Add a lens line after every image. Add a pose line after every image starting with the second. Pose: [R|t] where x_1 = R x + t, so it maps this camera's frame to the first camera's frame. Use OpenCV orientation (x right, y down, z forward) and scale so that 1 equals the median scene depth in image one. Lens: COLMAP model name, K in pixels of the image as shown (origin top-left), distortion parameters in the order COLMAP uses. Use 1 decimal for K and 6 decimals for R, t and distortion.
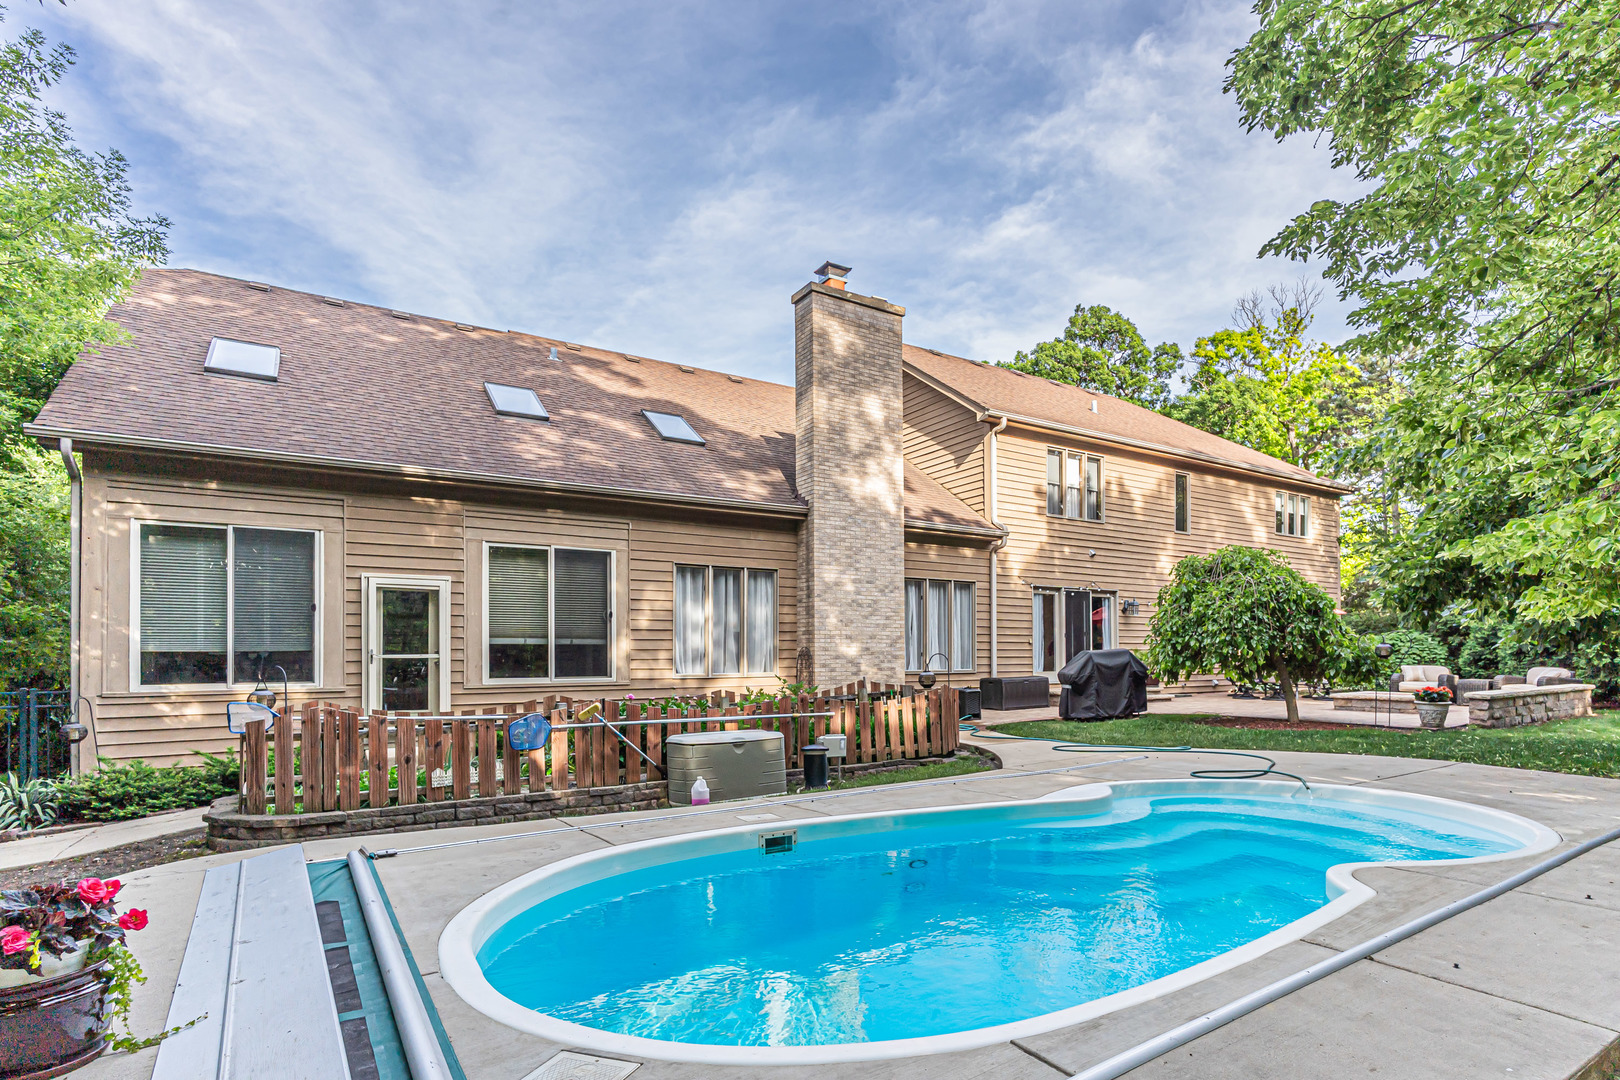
lens RADIAL K [[824.5, 0, 825.2], [0, 824.5, 661.7], [0, 0, 1]] dist [0.000629, -0.000142]
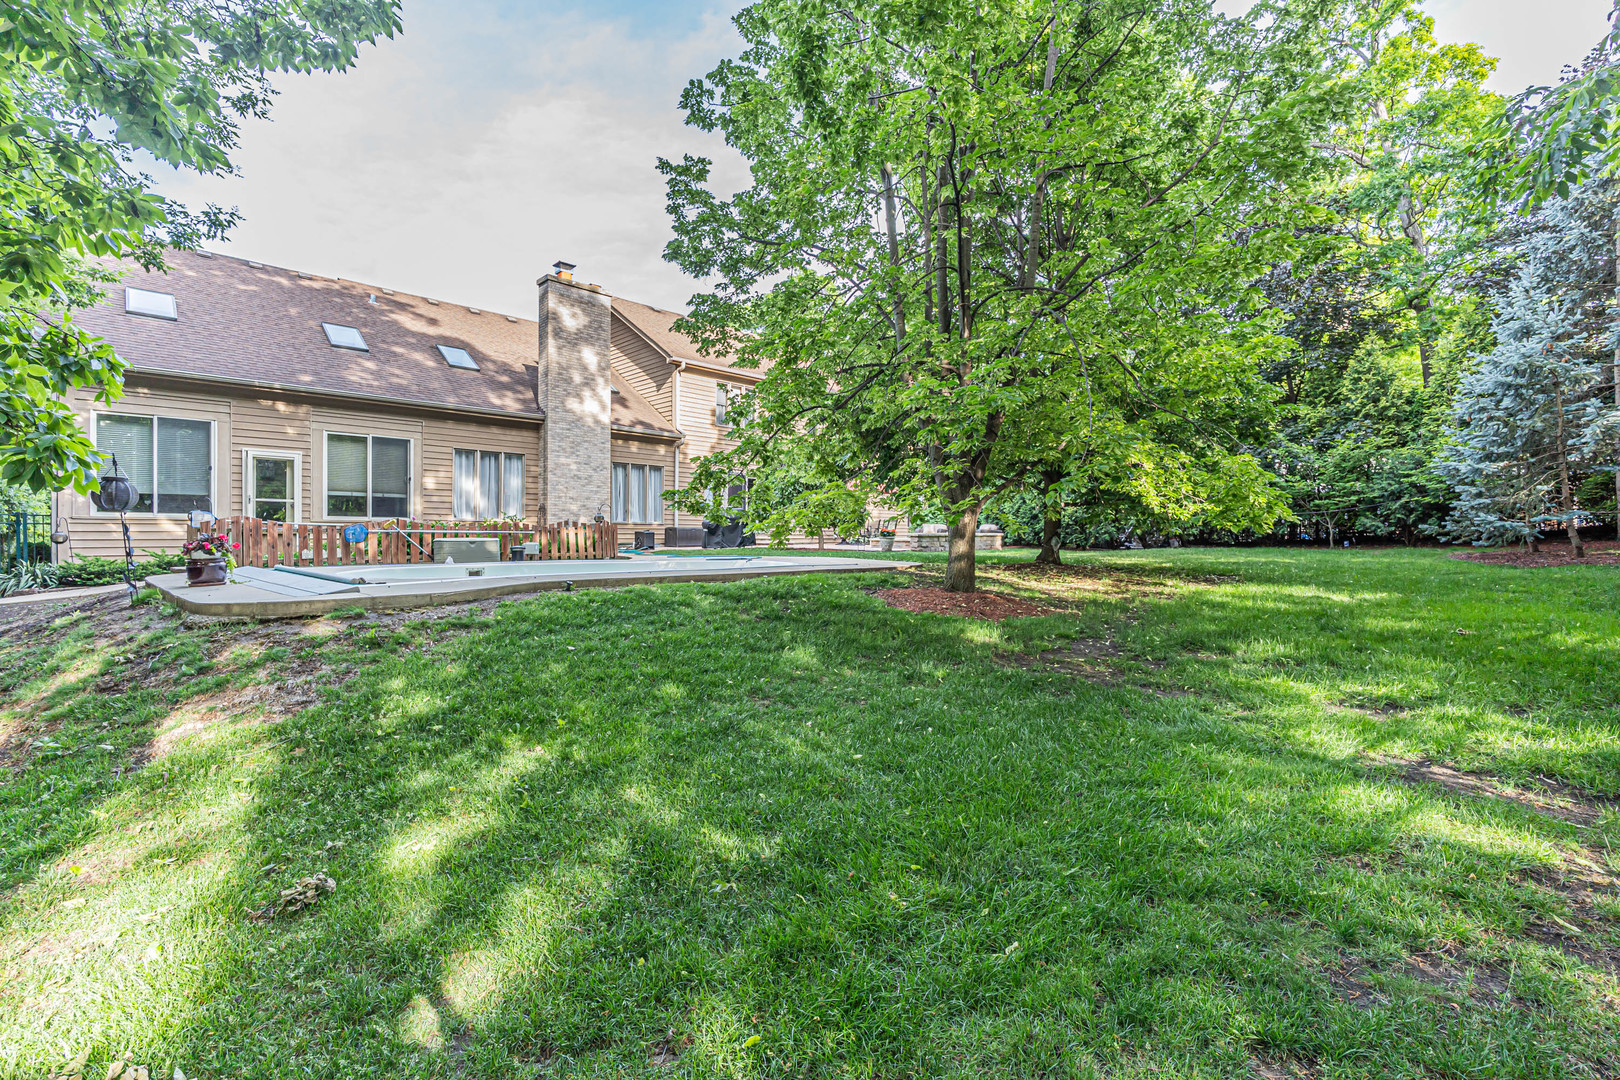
lens RADIAL K [[732.6, 0, 767.2], [0, 732.6, 539.9], [0, 0, 1]] dist [0.009920, 0.002530]
pose [[0.983366, 0.012363, 0.181215, 0.149010], [-0.012948, 0.999914, 0.002048, 0.044493], [-0.181175, -0.004361, 0.983441, -0.477125]]
